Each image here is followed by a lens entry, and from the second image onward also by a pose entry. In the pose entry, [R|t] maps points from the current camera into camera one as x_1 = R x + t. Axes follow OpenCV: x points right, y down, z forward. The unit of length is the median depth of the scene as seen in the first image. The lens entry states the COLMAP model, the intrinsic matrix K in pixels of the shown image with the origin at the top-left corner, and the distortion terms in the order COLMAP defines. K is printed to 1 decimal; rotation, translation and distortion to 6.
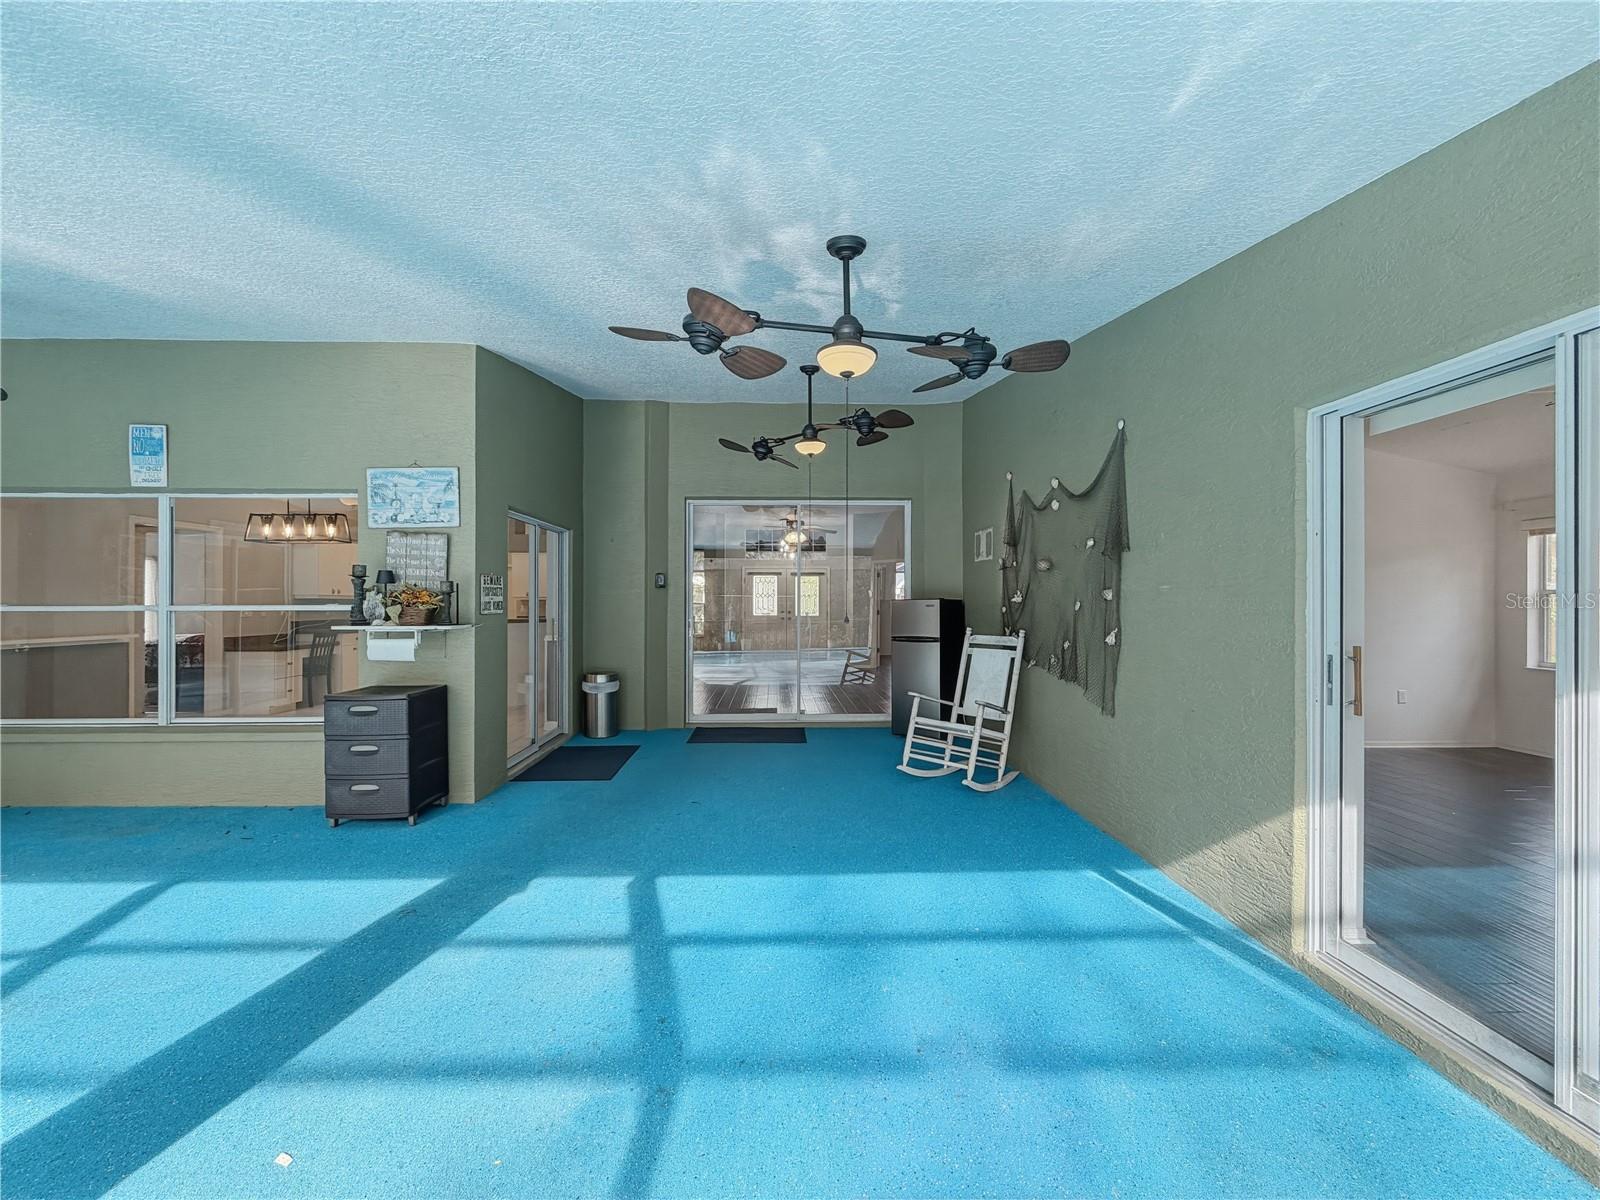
lens RADIAL K [[636.7, 0, 796.2], [0, 636.7, 601.7], [0, 0, 1]] dist [-0.000156, -0.000509]
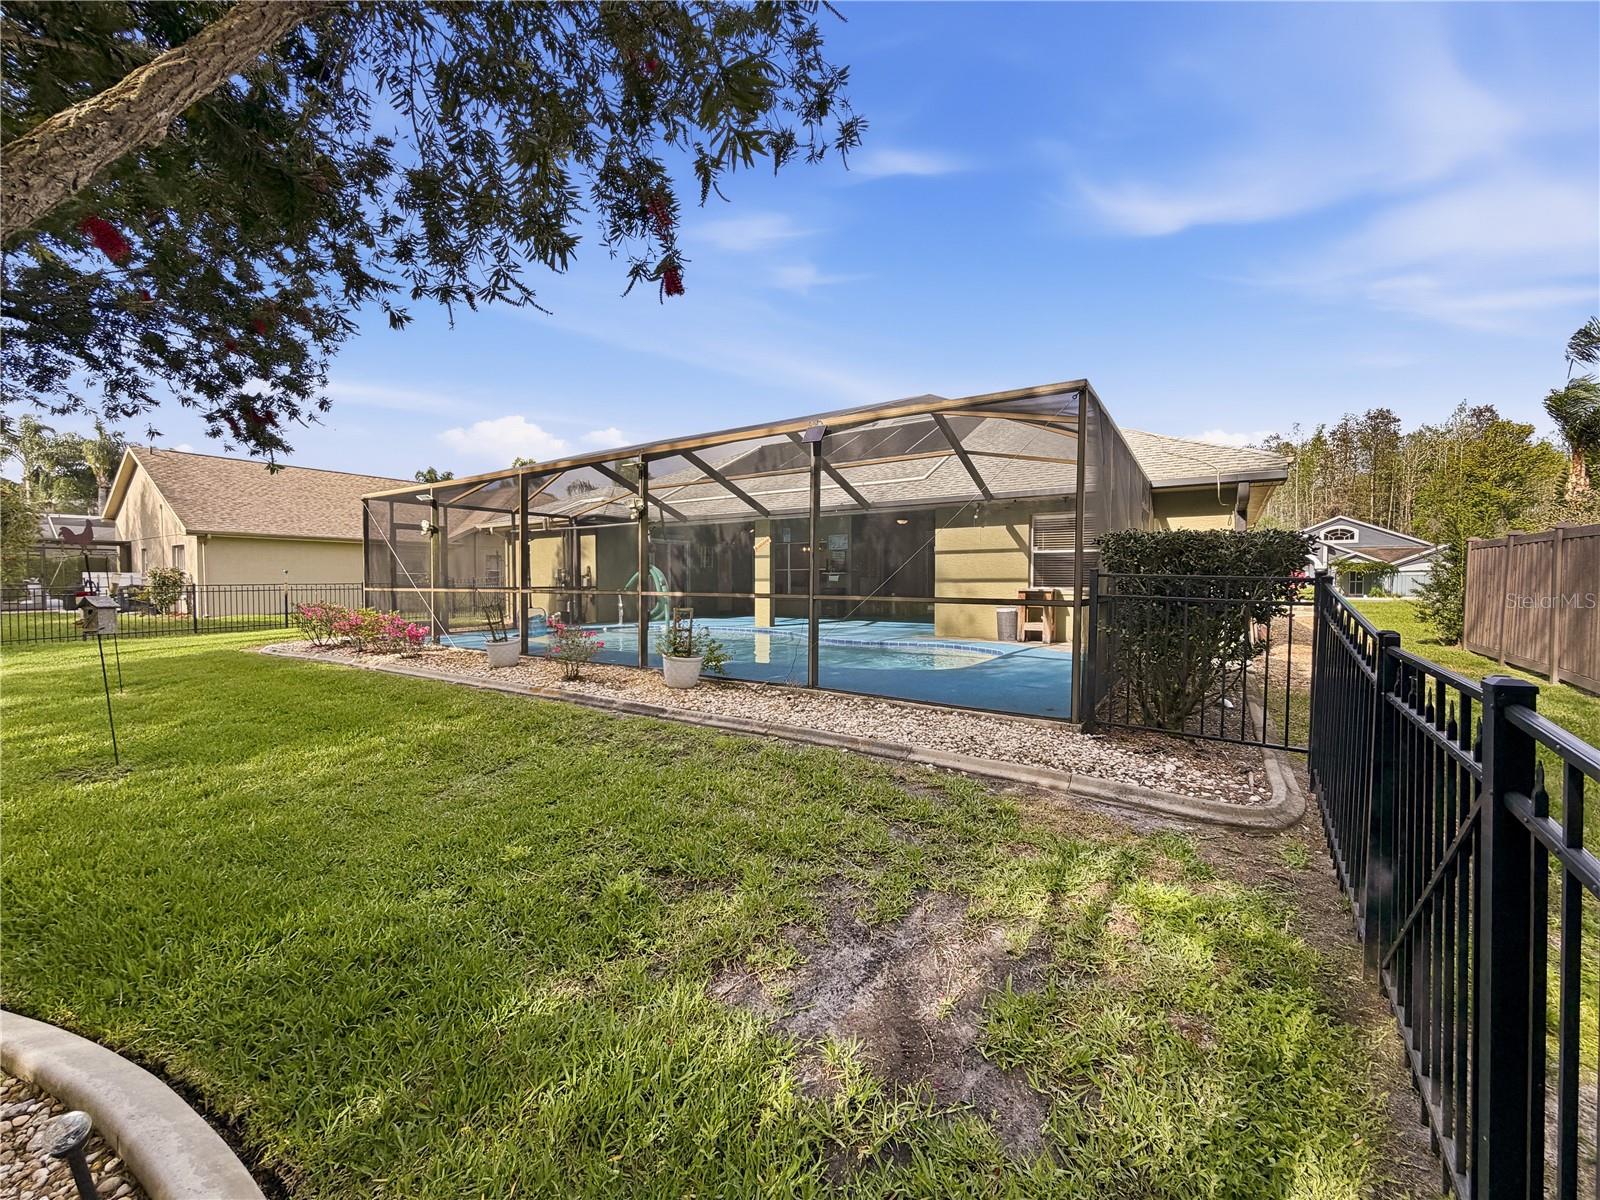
lens RADIAL K [[636.7, 0, 795.8], [0, 636.7, 605.7], [0, 0, 1]] dist [-0.000156, -0.000509]
pose [[0.811471, 0.021765, -0.583987, 1.586198], [-0.000803, 0.999347, 0.036130, 0.098902], [0.584392, -0.028849, 0.810959, -2.508256]]
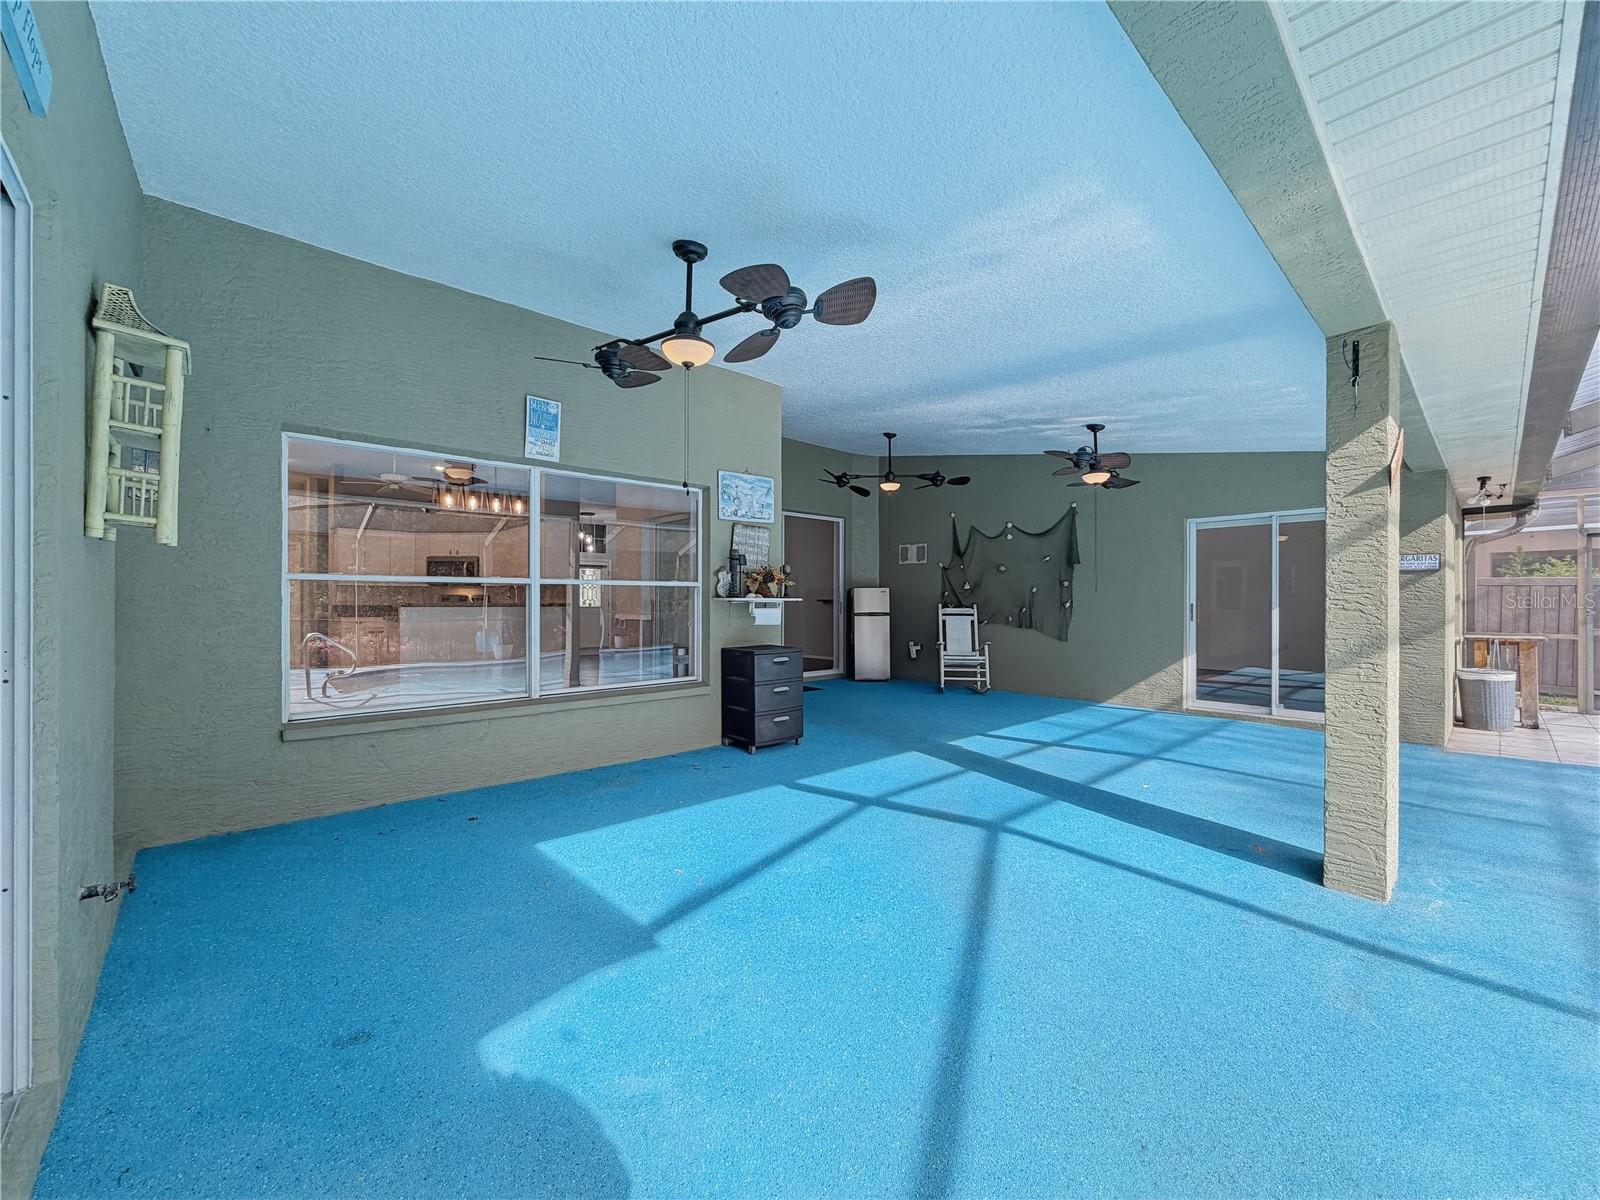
lens RADIAL K [[636.7, 0, 795.4], [0, 636.7, 598.6], [0, 0, 1]] dist [-0.000156, -0.000509]
pose [[0.763556, 0.004128, 0.645728, -1.347526], [-0.002256, 0.999991, -0.003725, 0.041213], [-0.645738, 0.001387, 0.763558, -0.028517]]
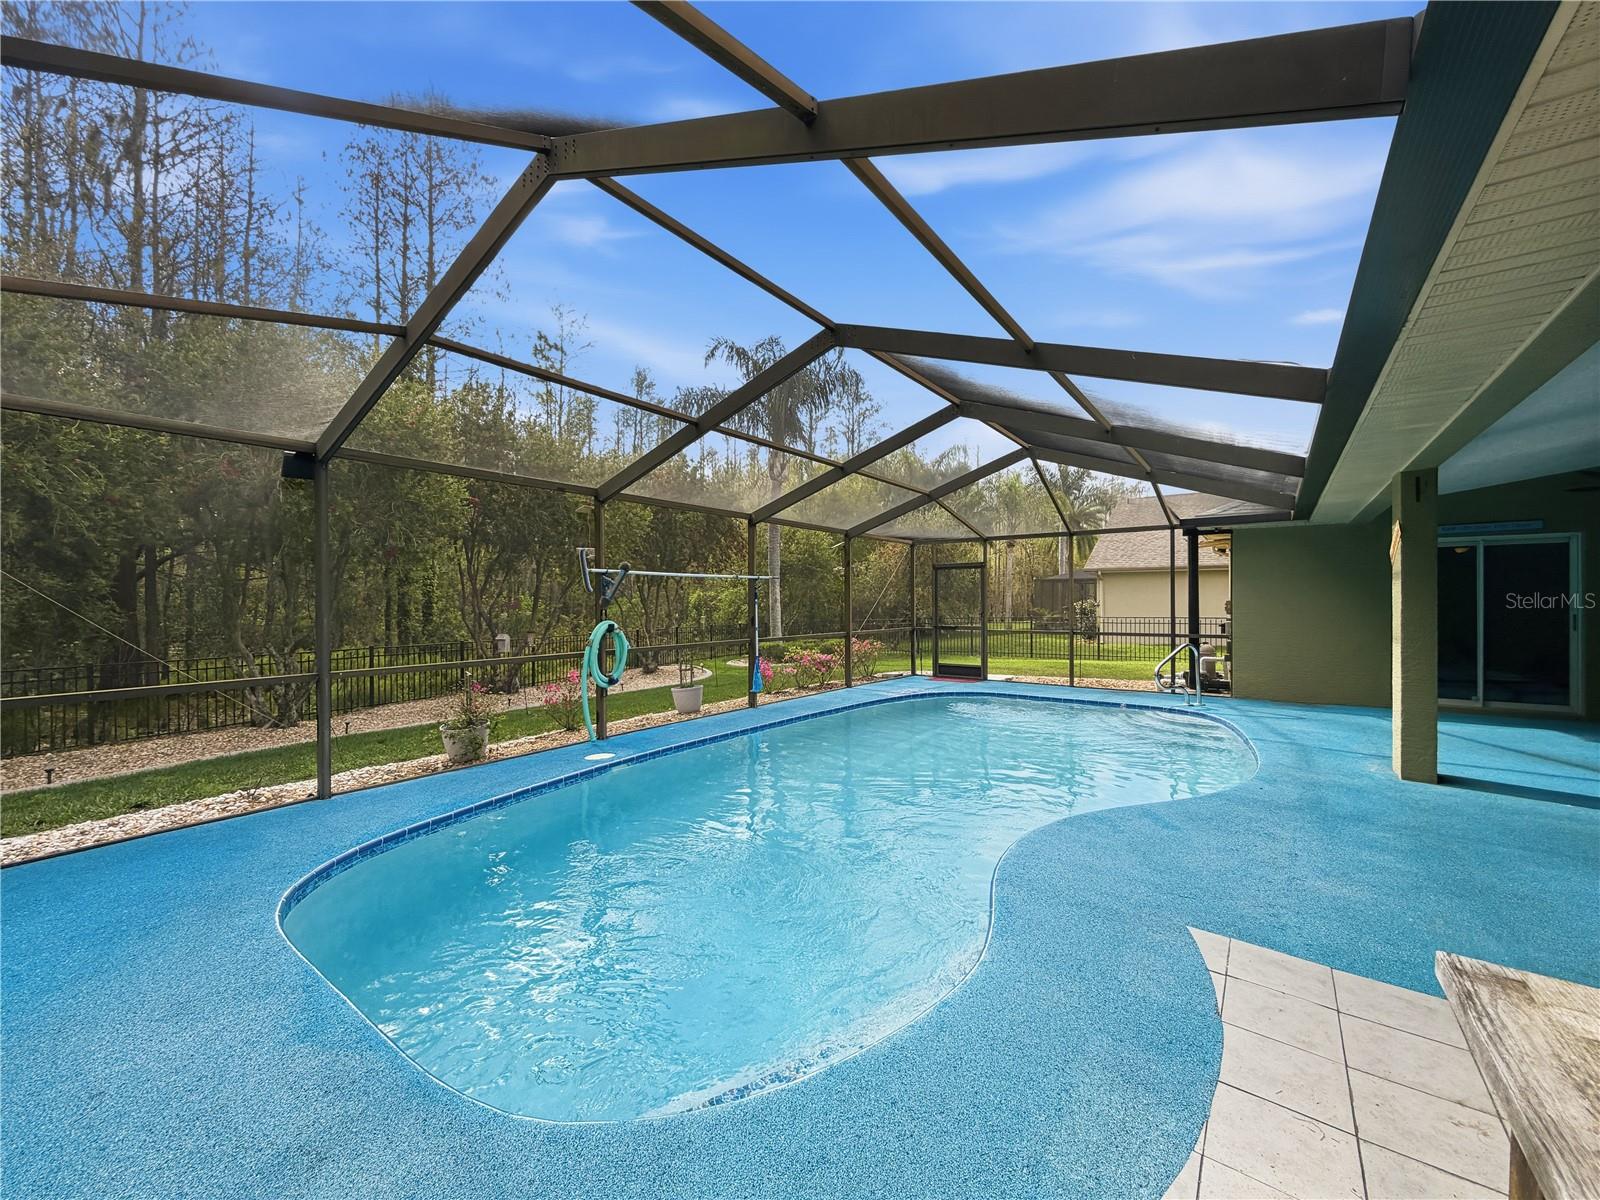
lens RADIAL K [[636.7, 0, 796.7], [0, 636.7, 601.8], [0, 0, 1]] dist [-0.000156, -0.000509]
pose [[-0.622300, -0.001192, -0.782778, 1.136074], [-0.000136, 0.999999, -0.001414, 0.012717], [0.782778, -0.000774, -0.622300, -0.070141]]
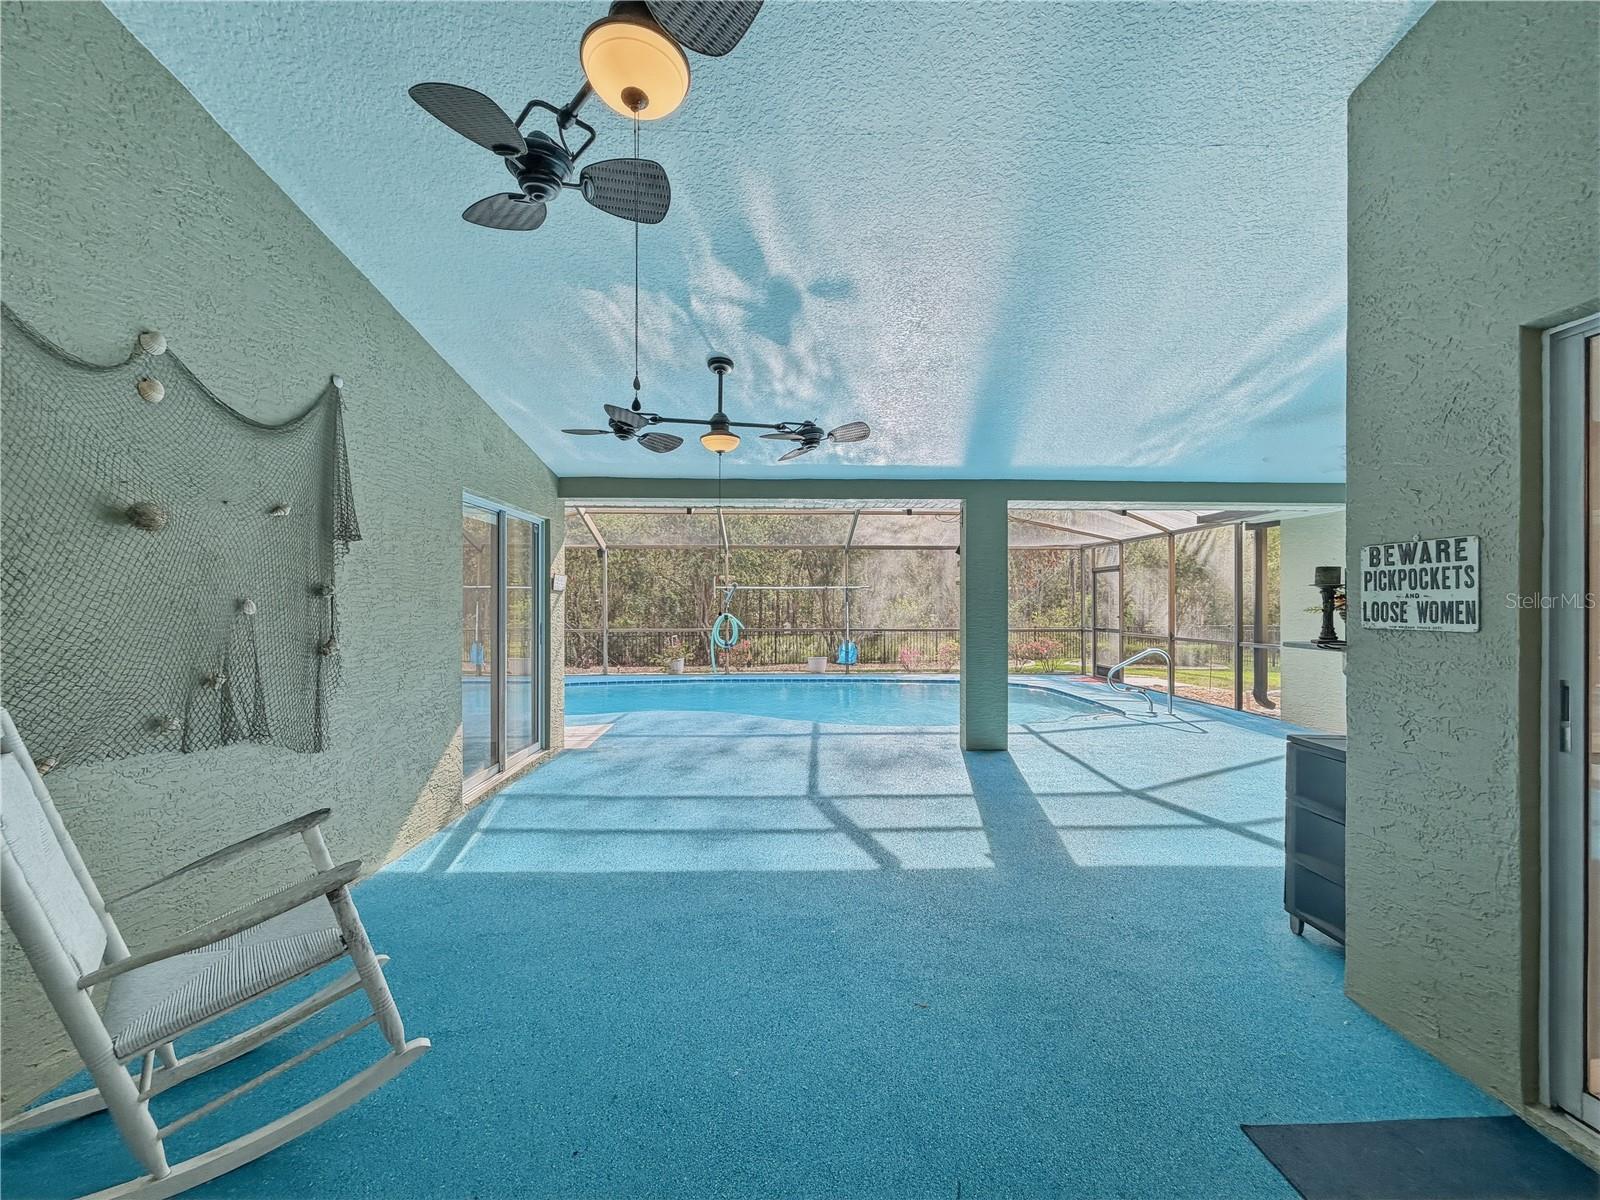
lens RADIAL K [[636.7, 0, 796.9], [0, 636.7, 599.9], [0, 0, 1]] dist [-0.000156, -0.000509]
pose [[-0.999996, -0.001752, 0.002190, -0.064673], [-0.001757, 0.999996, -0.002067, -0.000310], [-0.002186, -0.002071, -0.999995, 1.528398]]
